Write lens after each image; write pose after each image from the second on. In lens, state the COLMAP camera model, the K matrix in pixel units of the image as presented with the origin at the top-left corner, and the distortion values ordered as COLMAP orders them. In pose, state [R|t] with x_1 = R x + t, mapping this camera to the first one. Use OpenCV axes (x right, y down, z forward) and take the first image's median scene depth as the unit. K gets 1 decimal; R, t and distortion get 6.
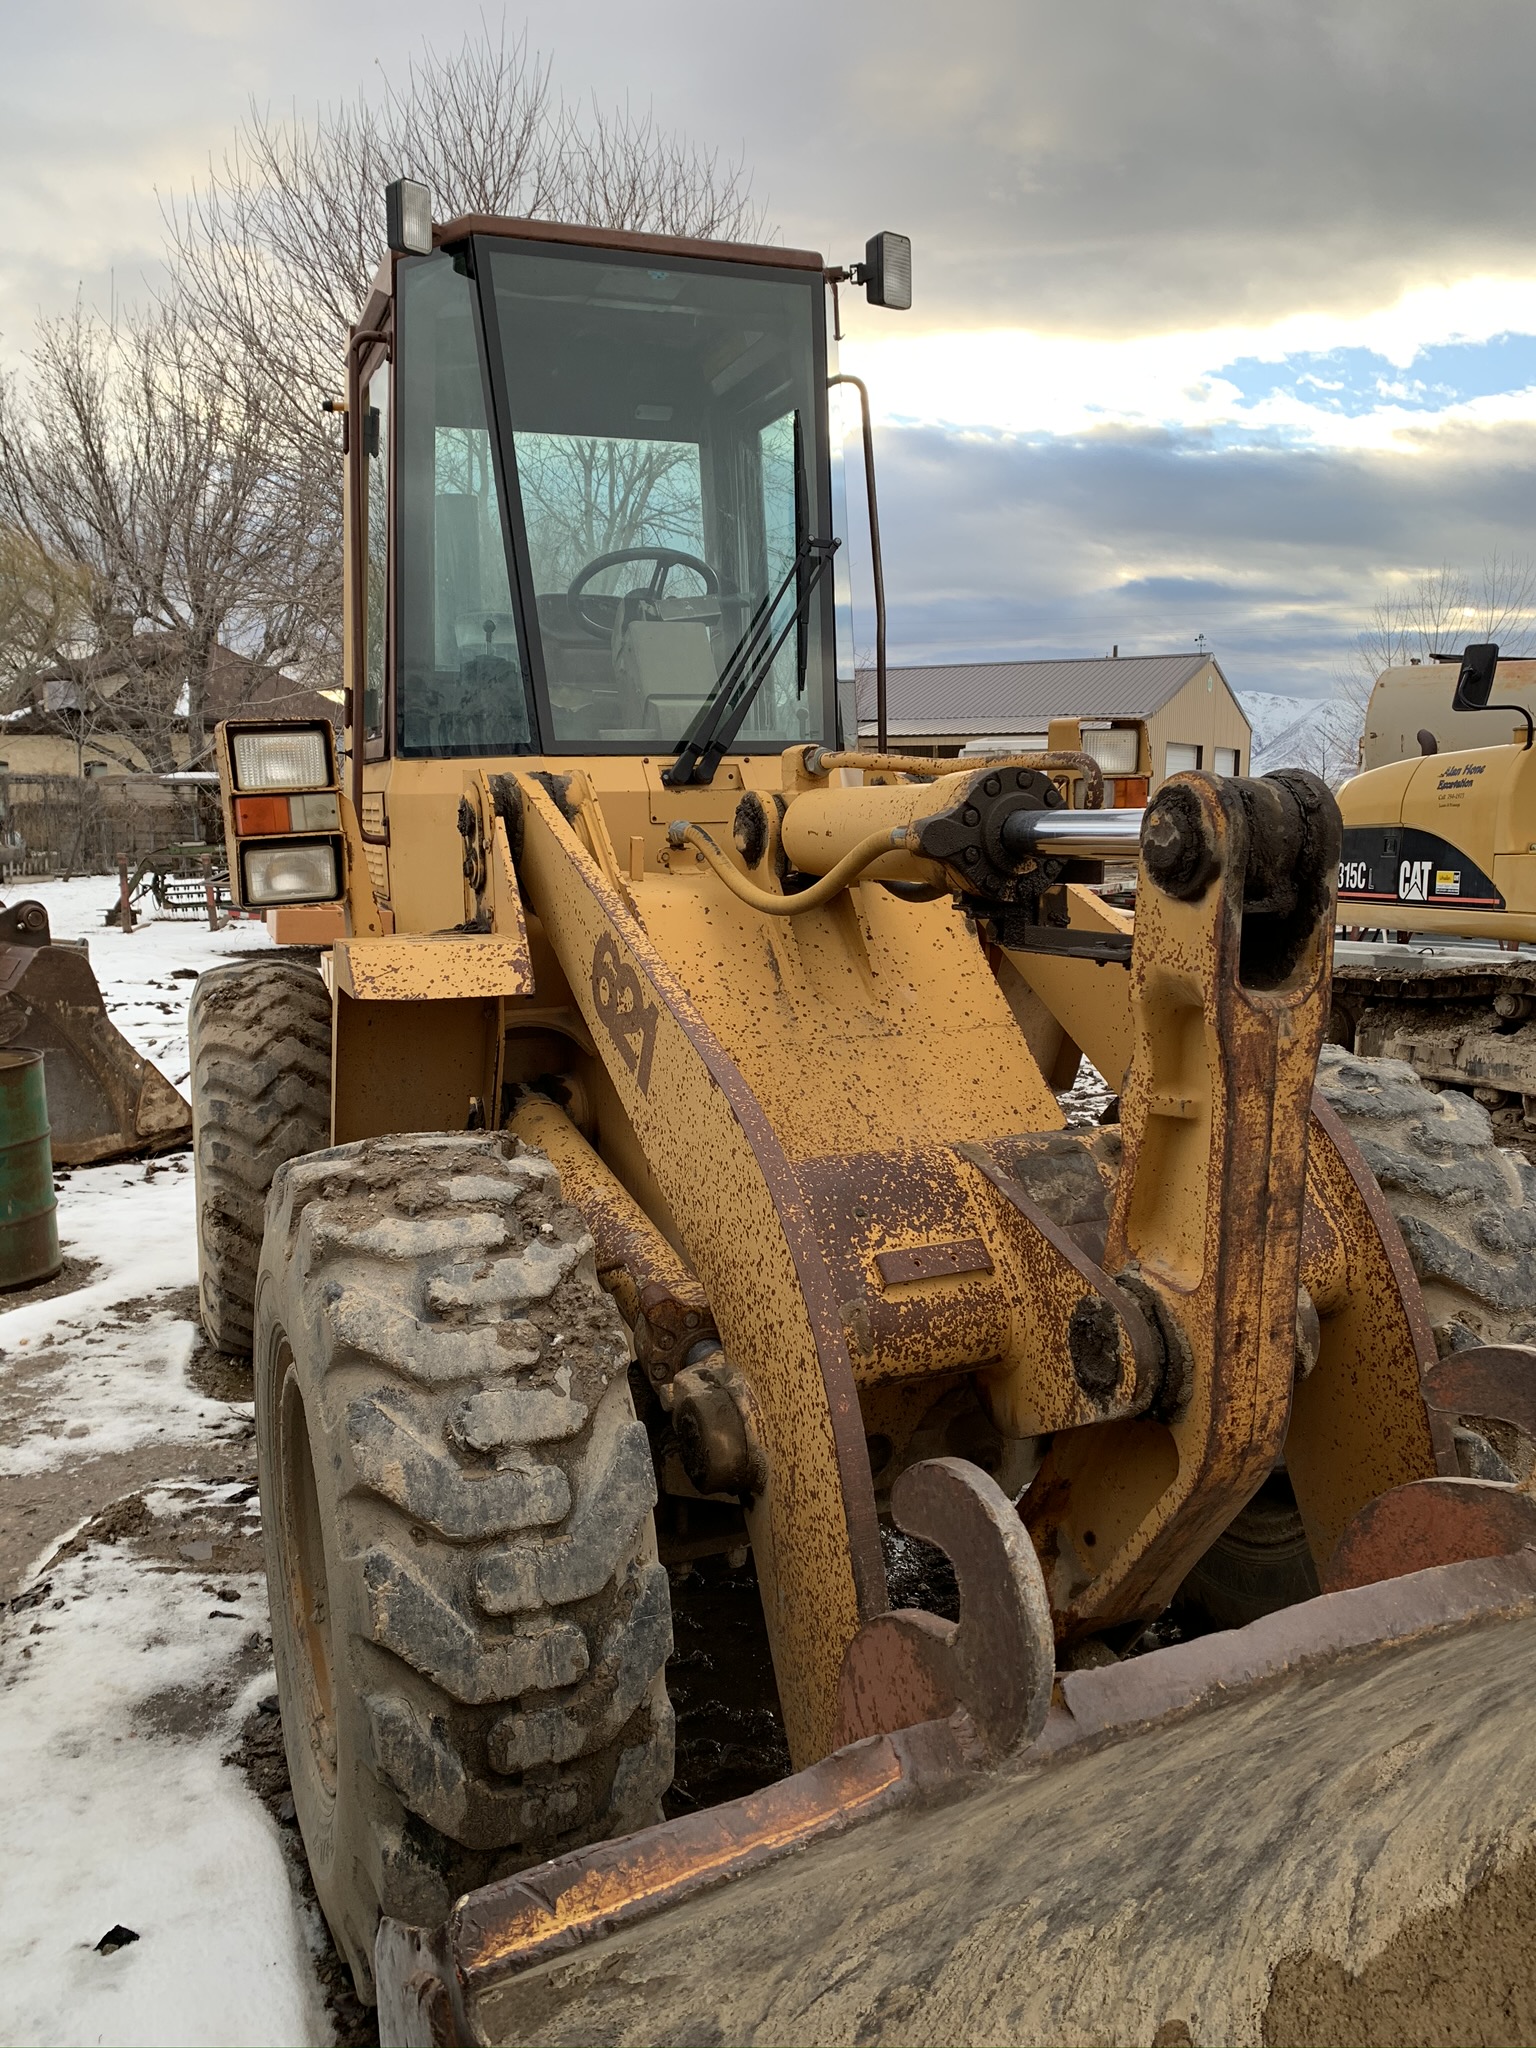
lens RADIAL K [[1535.6, 0, 759.7], [0, 1535.6, 1003.8], [0, 0, 1]] dist [-0.003732, 0.000686]
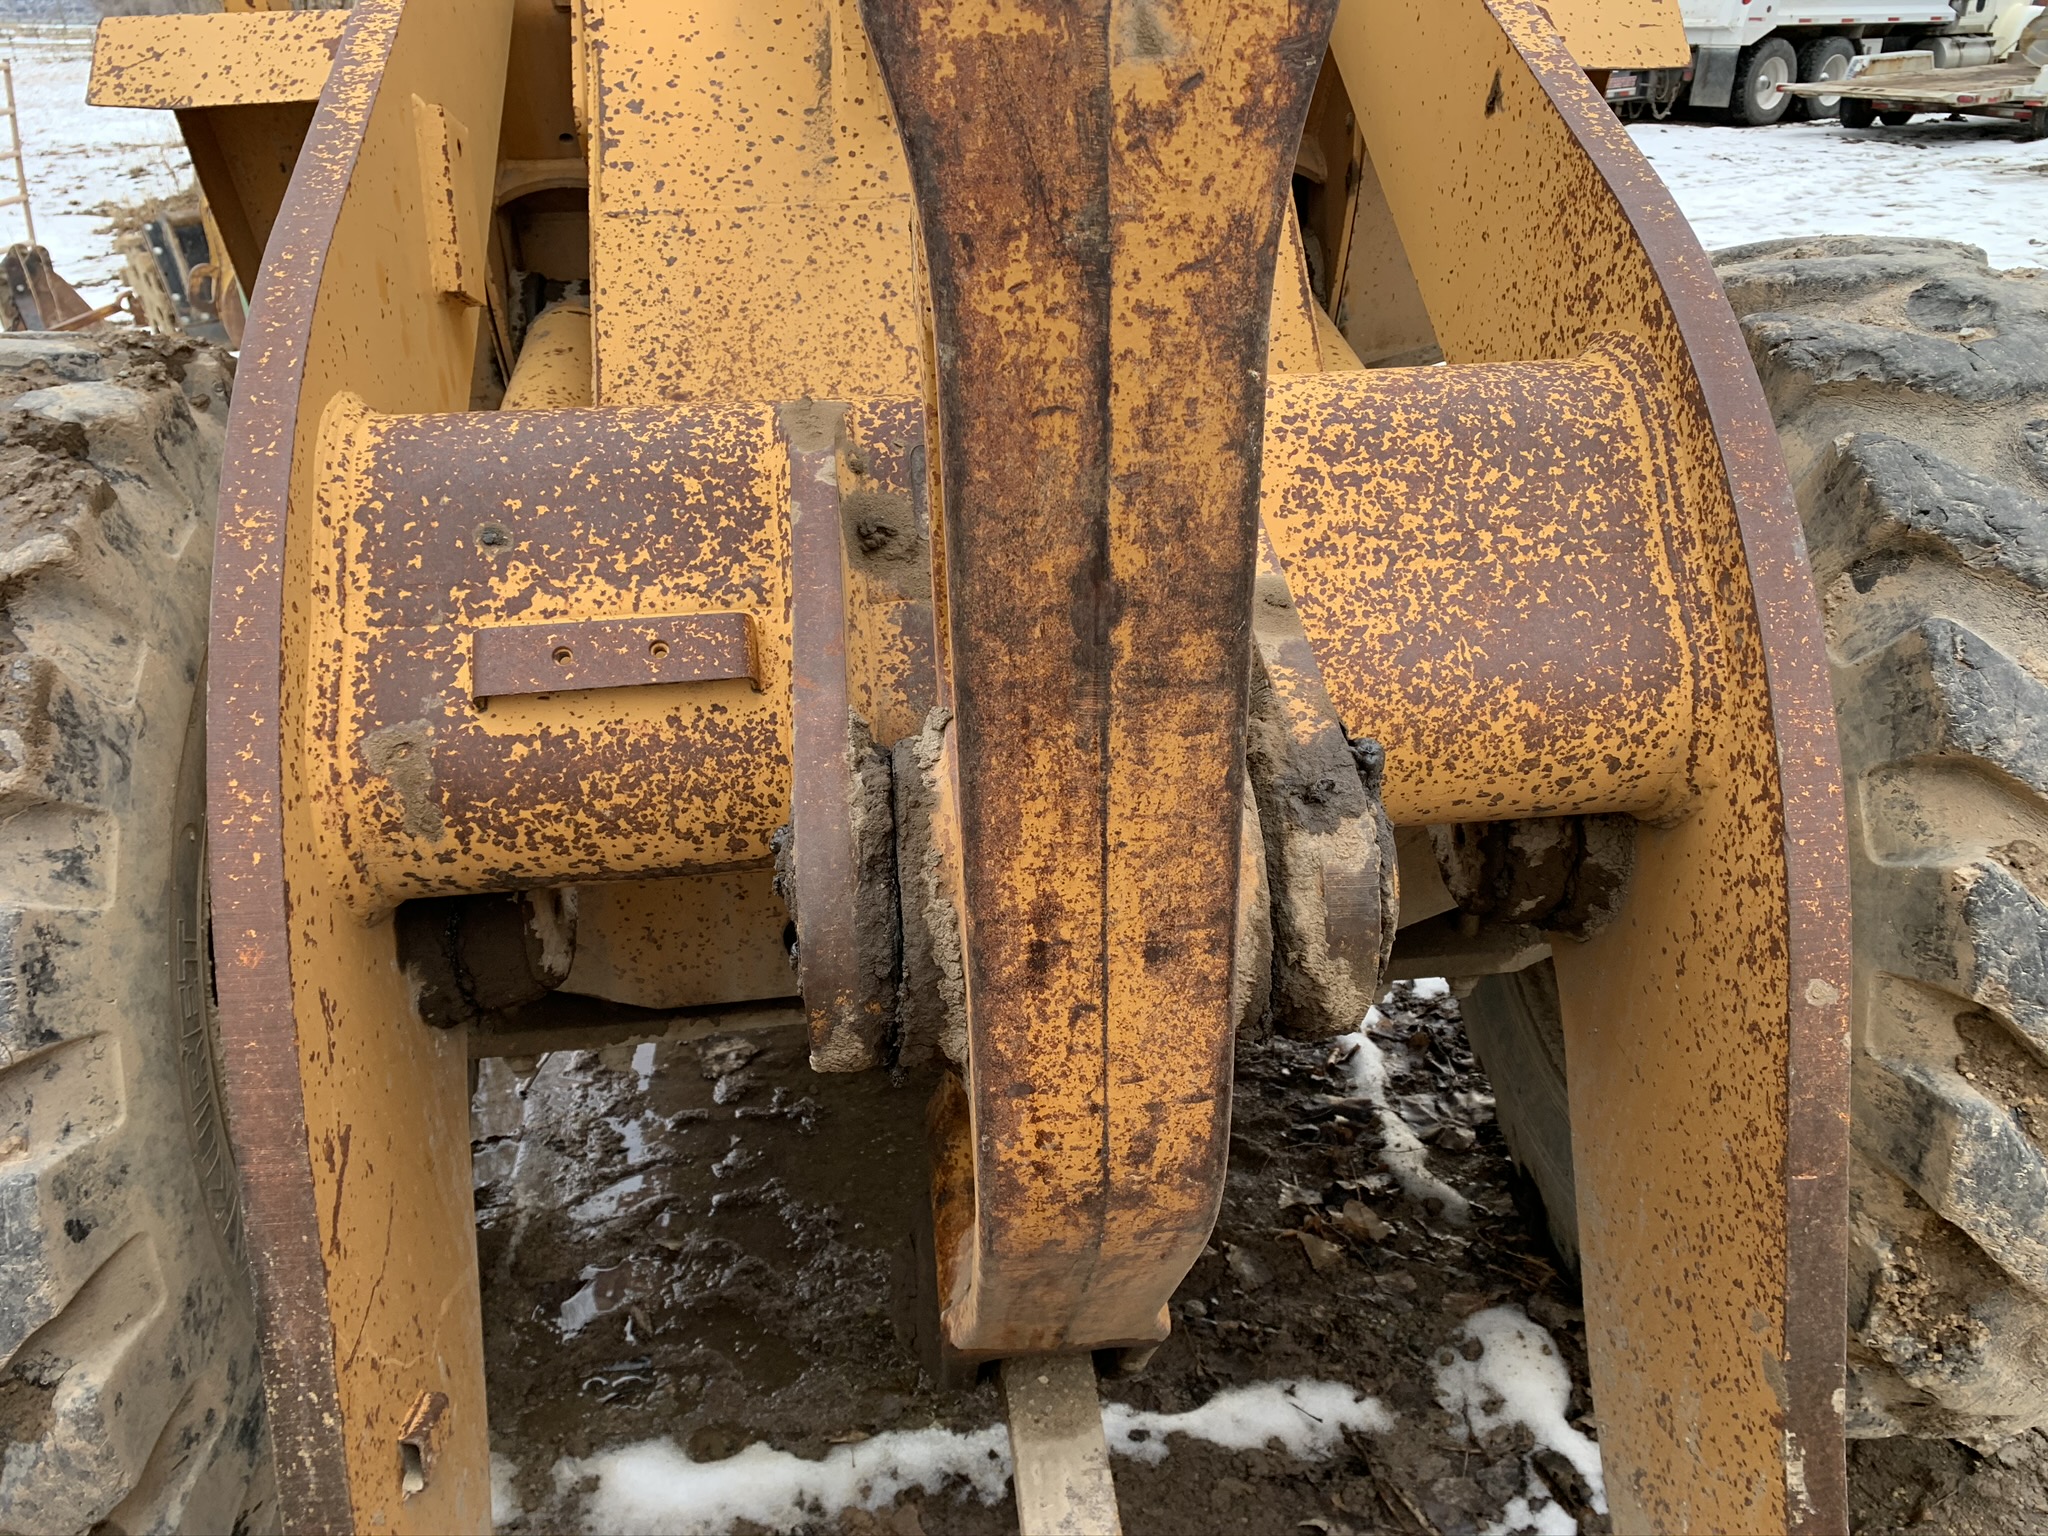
lens RADIAL K [[1561.5, 0, 1011.4], [0, 1561.5, 769.5], [0, 0, 1]] dist [0.066030, -0.082375]
pose [[0.952406, 0.114394, -0.282554, 0.373973], [-0.020528, 0.948880, 0.314968, 0.049971], [0.304141, -0.294177, 0.906068, 0.609007]]
